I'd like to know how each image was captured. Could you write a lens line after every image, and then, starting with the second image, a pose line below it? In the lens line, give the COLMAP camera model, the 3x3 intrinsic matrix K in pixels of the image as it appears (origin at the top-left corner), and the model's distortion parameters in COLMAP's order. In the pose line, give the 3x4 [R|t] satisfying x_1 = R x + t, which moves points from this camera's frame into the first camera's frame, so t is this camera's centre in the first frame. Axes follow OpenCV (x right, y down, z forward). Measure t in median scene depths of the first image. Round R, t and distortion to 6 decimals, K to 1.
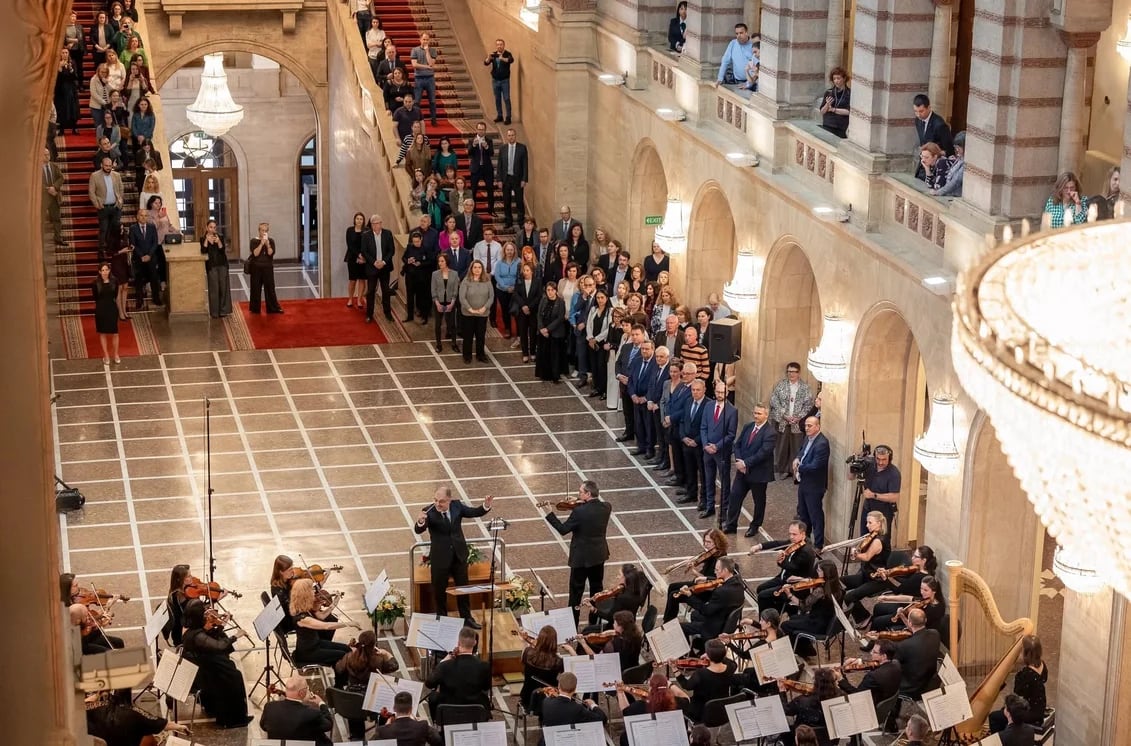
lens RADIAL K [[2322.4, 0, 565.5], [0, 2322.4, 373.0], [0, 0, 1]] dist [0.052159, 0.066109]
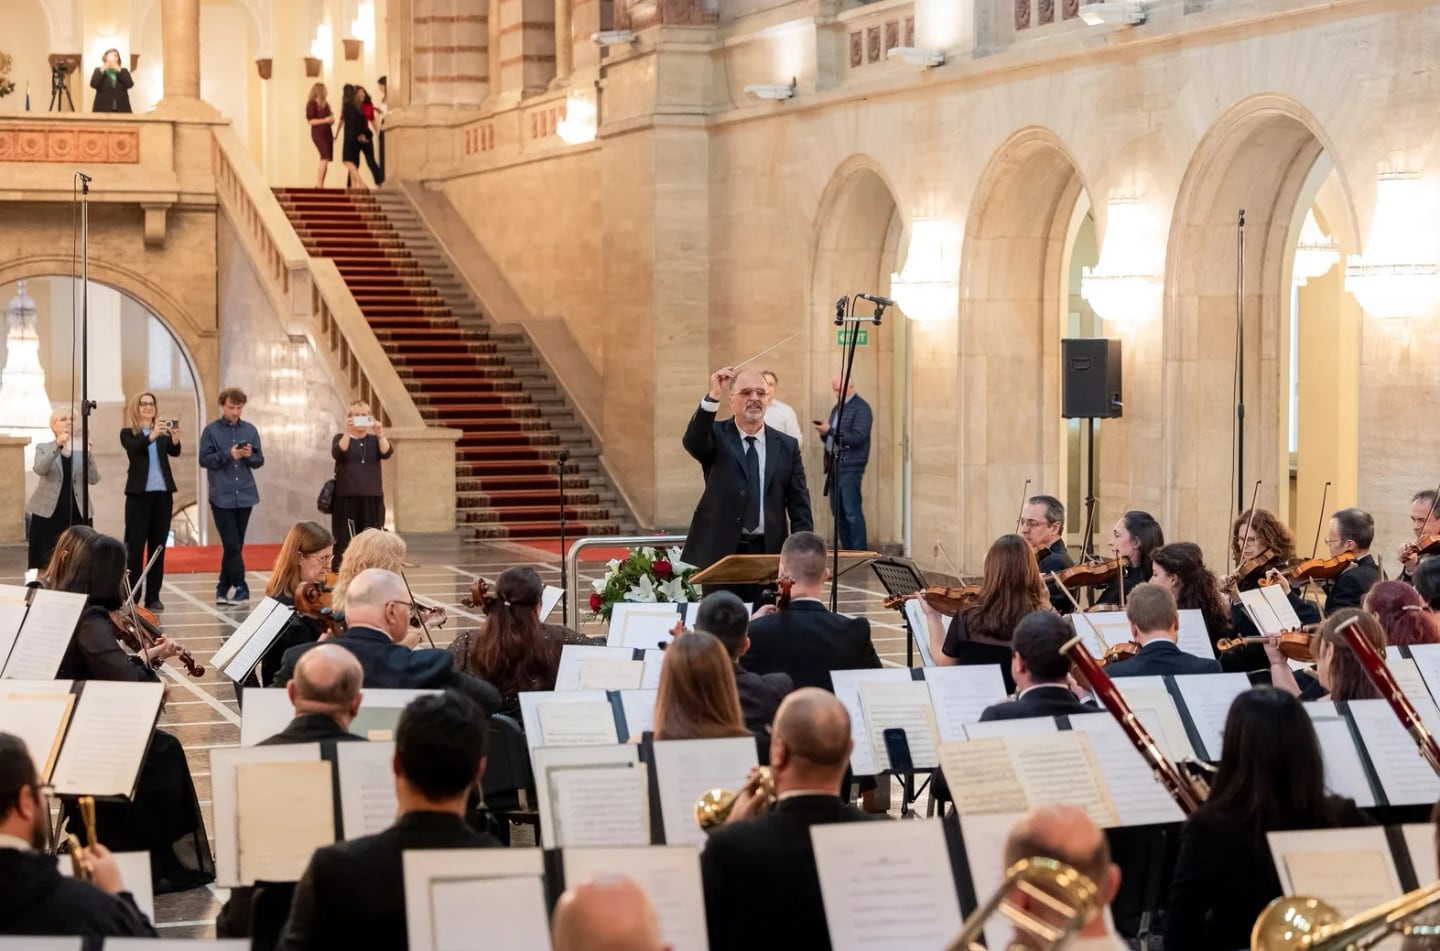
lens RADIAL K [[2956.9, 0, 720.0], [0, 2956.9, 475.5], [0, 0, 1]] dist [0.052159, 0.066109]
pose [[0.994901, -0.026768, 0.097240, -0.060408], [0.047933, 0.973785, -0.222363, 0.117055], [-0.088739, 0.225891, 0.970102, 0.305081]]
